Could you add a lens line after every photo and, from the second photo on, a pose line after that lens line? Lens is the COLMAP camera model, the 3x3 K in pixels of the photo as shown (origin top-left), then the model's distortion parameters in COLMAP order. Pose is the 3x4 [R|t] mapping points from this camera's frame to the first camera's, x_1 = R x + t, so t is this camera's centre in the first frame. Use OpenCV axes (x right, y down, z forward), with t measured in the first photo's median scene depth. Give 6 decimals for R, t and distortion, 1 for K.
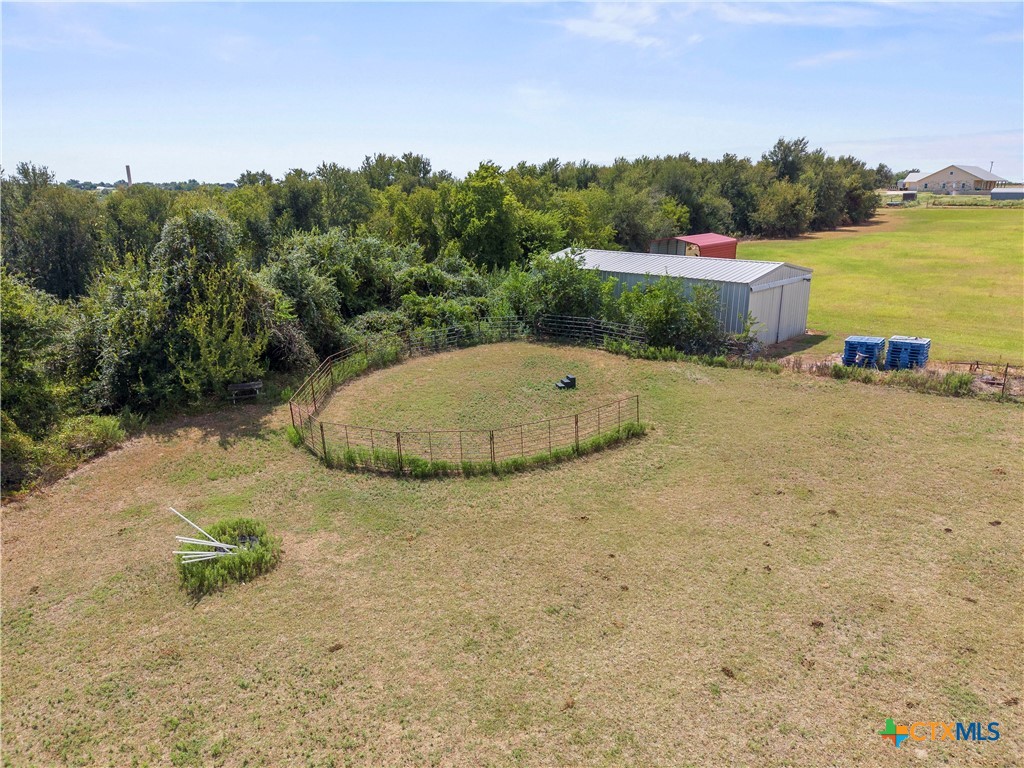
lens RADIAL K [[680.0, 0, 512.0], [0, 680.0, 384.0], [0, 0, 1]] dist [0.042863, -0.038496]
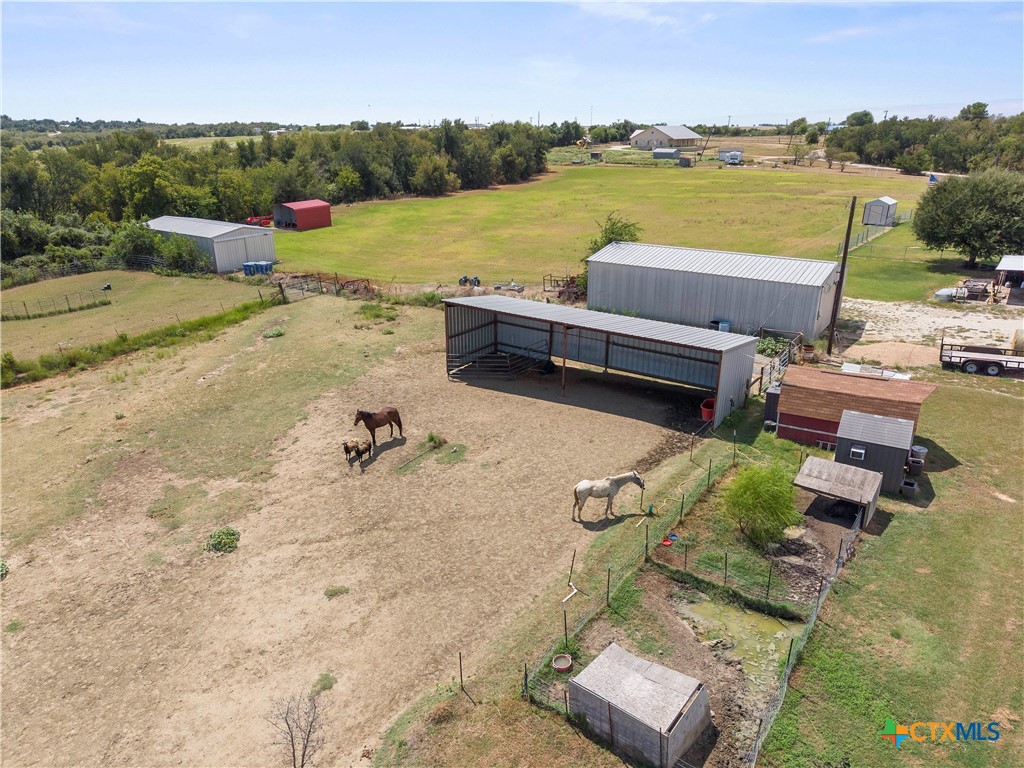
lens RADIAL K [[680.0, 0, 512.0], [0, 680.0, 384.0], [0, 0, 1]] dist [0.042863, -0.038496]
pose [[0.985004, -0.057048, 0.162830, 0.770061], [0.042727, 0.995013, 0.090134, 0.128239], [-0.167160, -0.081825, 0.982529, -1.084599]]
